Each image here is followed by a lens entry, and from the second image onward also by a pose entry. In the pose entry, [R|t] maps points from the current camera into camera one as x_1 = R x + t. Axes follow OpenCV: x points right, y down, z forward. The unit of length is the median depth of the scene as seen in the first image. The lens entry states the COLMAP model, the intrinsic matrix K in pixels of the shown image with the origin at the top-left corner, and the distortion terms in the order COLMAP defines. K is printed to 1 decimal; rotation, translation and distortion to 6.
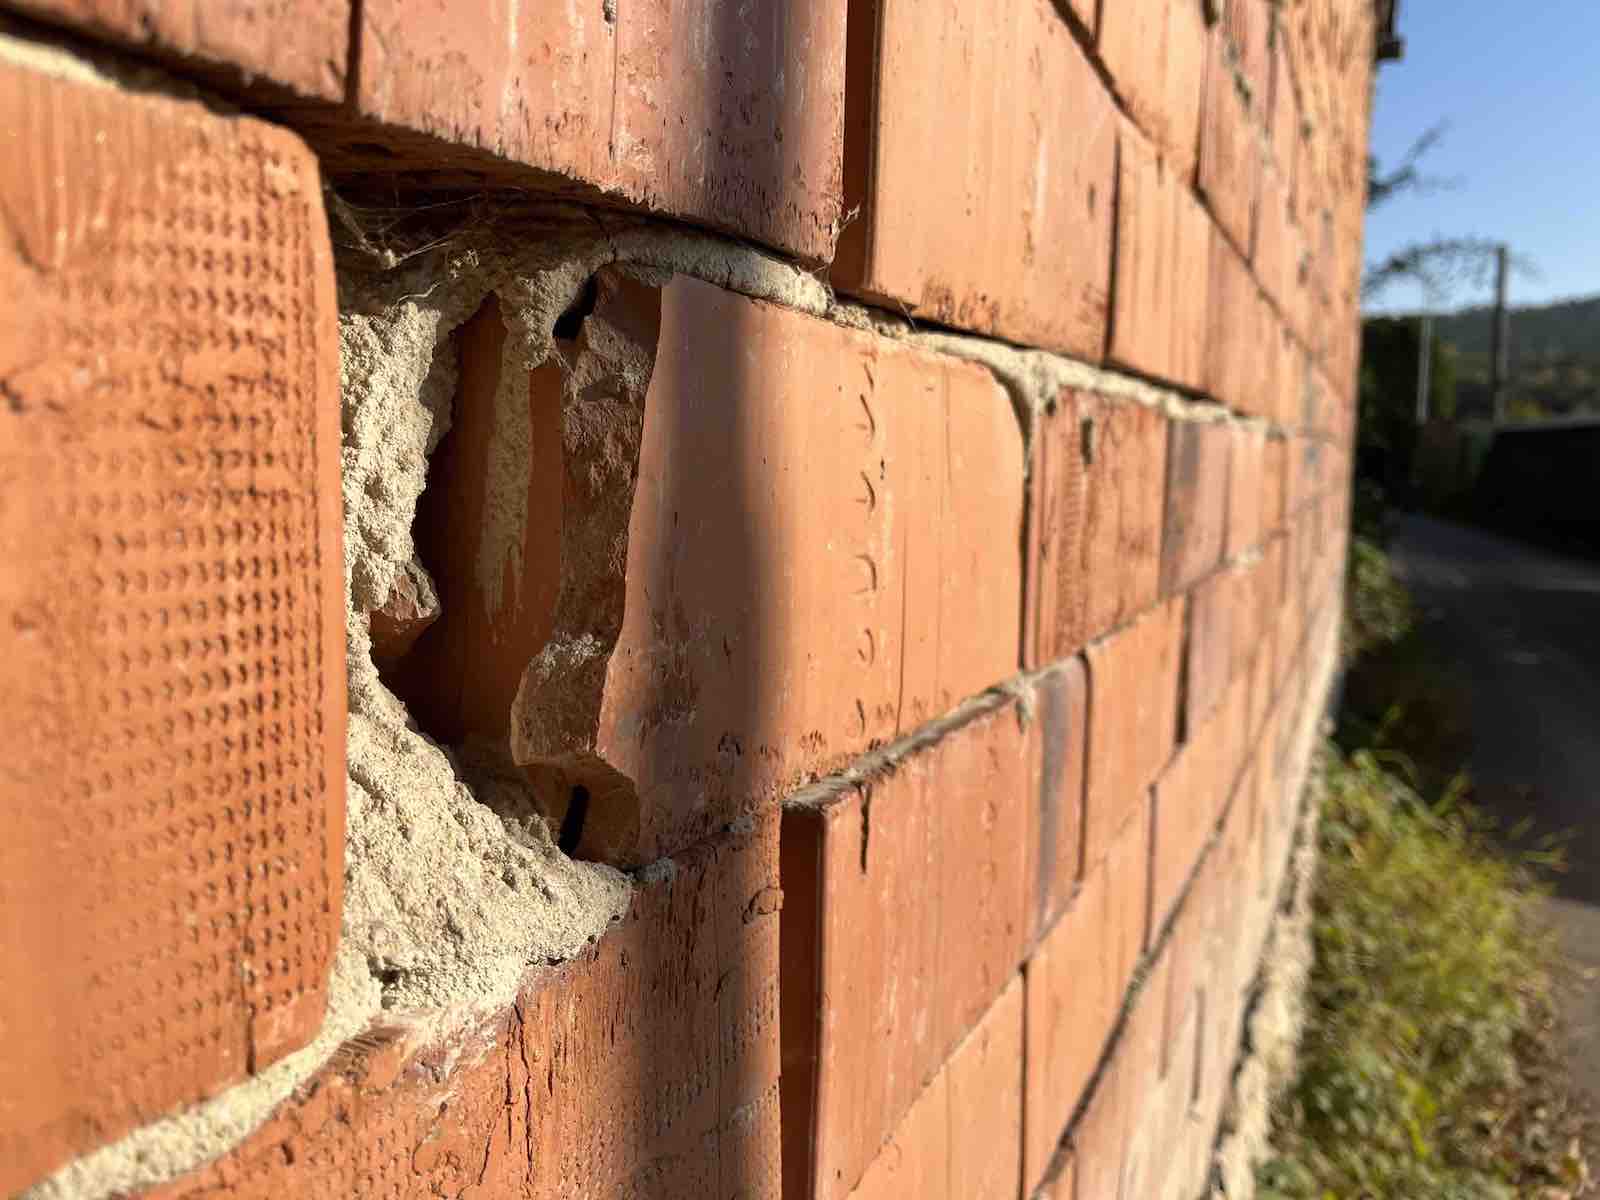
lens RADIAL K [[1256.0, 0, 806.1], [0, 1256.0, 596.2], [0, 0, 1]] dist [0.042033, -0.077033]
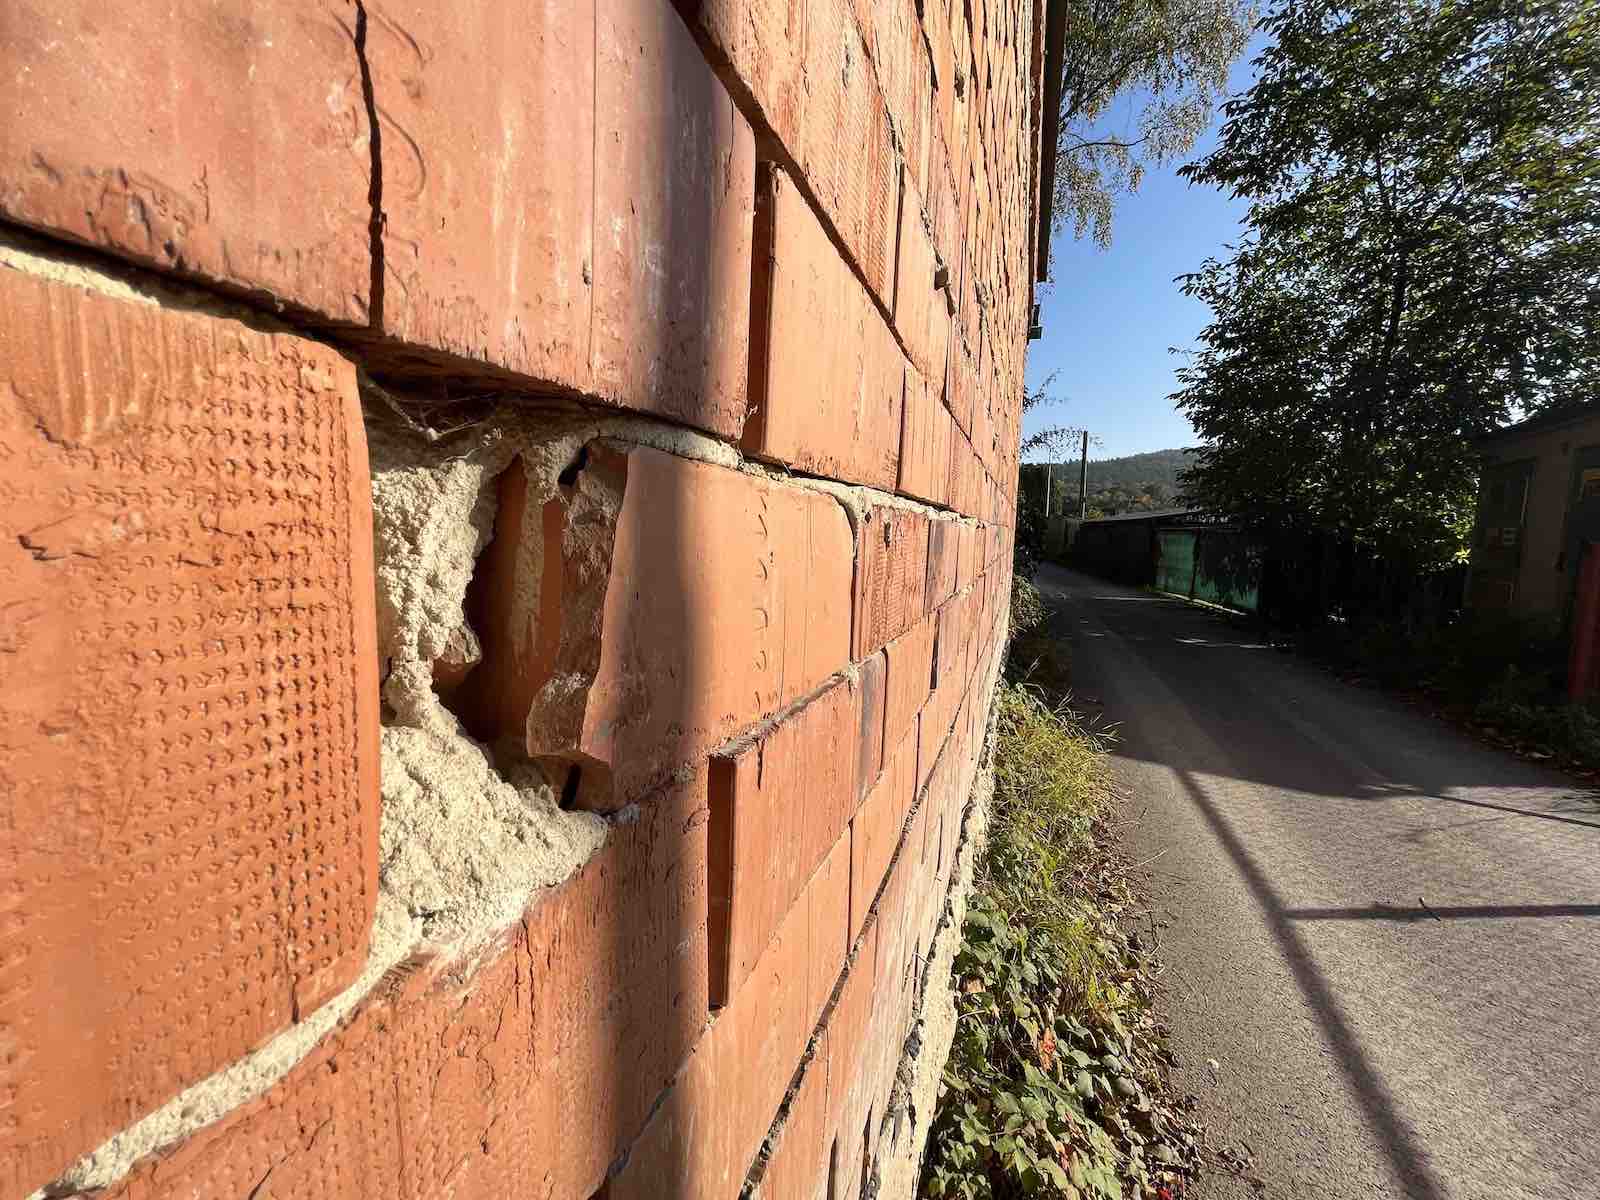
lens RADIAL K [[644.3, 0, 798.4], [0, 644.3, 599.7], [0, 0, 1]] dist [-0.002875, -0.000197]
pose [[0.996270, 0.007945, 0.085924, 0.031966], [-0.007851, 0.999968, -0.001428, -0.061530], [-0.085933, 0.000748, 0.996301, 0.169682]]
